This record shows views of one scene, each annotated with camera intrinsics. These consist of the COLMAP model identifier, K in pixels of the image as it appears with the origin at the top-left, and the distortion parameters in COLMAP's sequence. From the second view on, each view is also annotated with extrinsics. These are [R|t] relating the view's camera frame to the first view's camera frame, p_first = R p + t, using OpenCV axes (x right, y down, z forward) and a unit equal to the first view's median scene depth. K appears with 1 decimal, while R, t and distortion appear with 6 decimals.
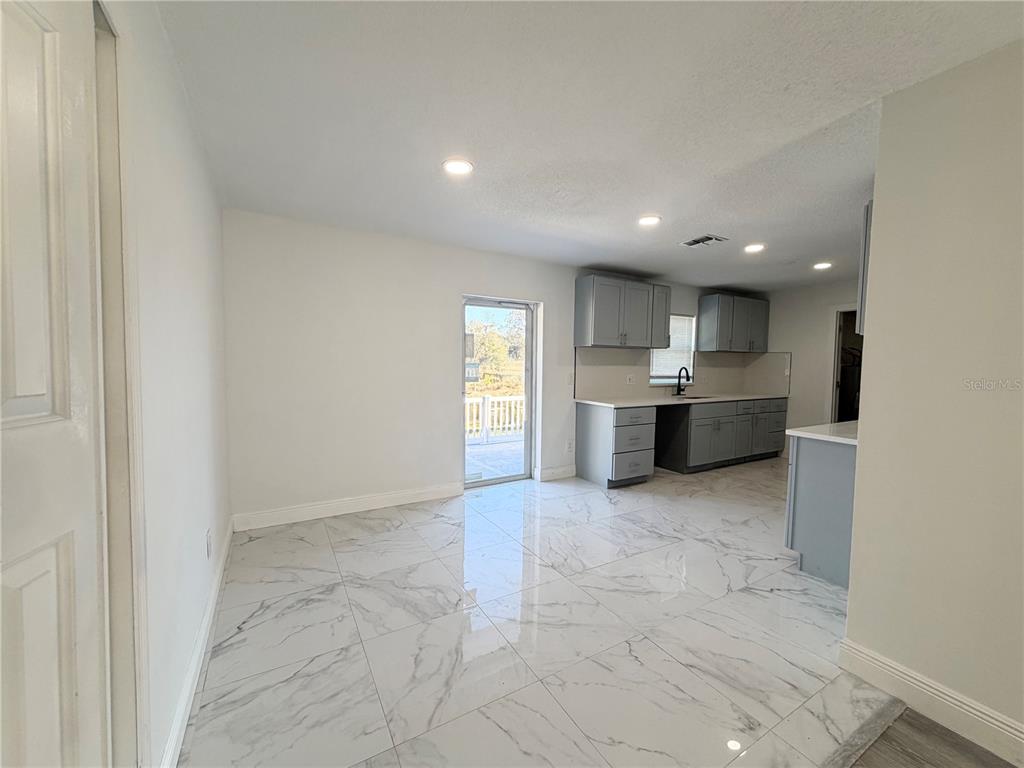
lens RADIAL K [[406.2, 0, 509.0], [0, 406.2, 382.7], [0, 0, 1]] dist [-0.002492, -0.000224]
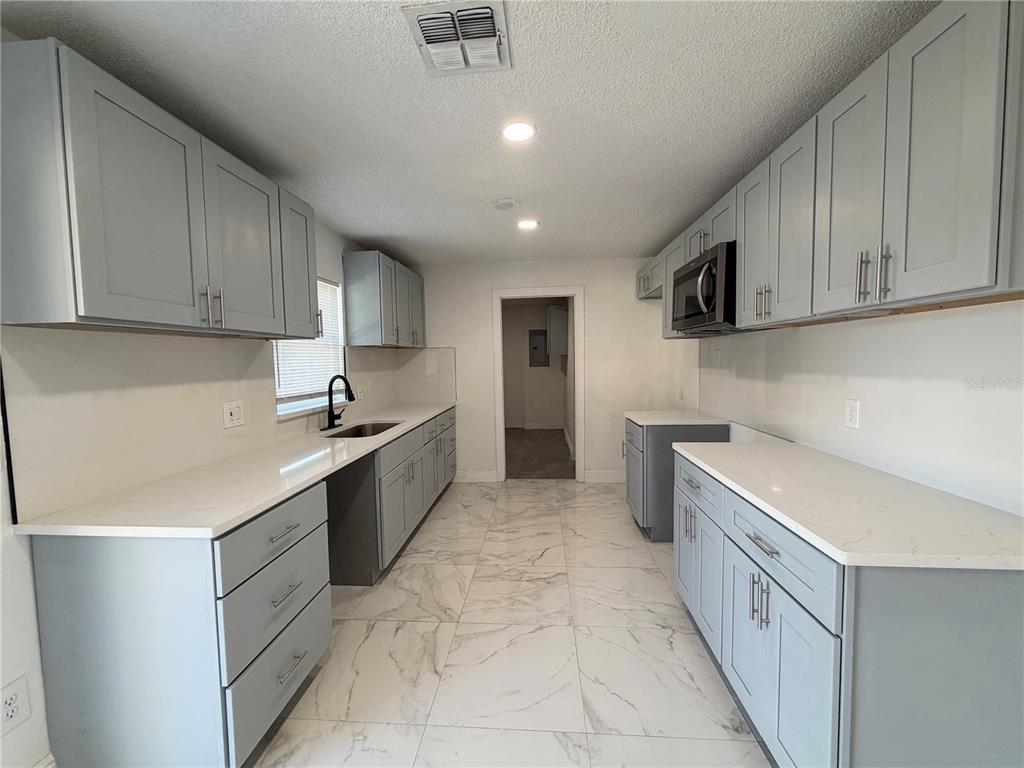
lens RADIAL K [[406.2, 0, 506.8], [0, 406.2, 386.2], [0, 0, 1]] dist [-0.002492, -0.000224]
pose [[0.566451, -0.080251, 0.820179, 0.117217], [0.070031, 0.996335, 0.049121, -0.034556], [-0.821114, 0.029613, 0.569995, 0.517118]]
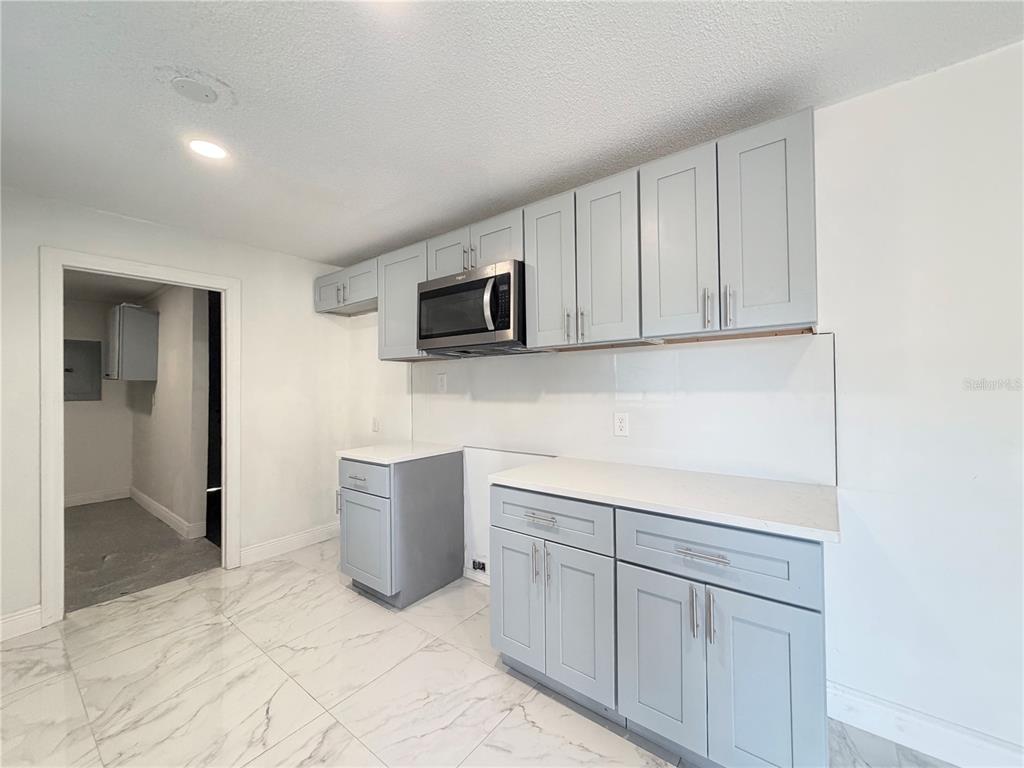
lens RADIAL K [[406.2, 0, 510.8], [0, 406.2, 384.6], [0, 0, 1]] dist [-0.002492, -0.000224]
pose [[-0.382614, -0.000294, 0.923908, 0.215861], [0.054272, 0.998266, 0.022793, -0.030565], [-0.922313, 0.058864, -0.381935, 0.727543]]
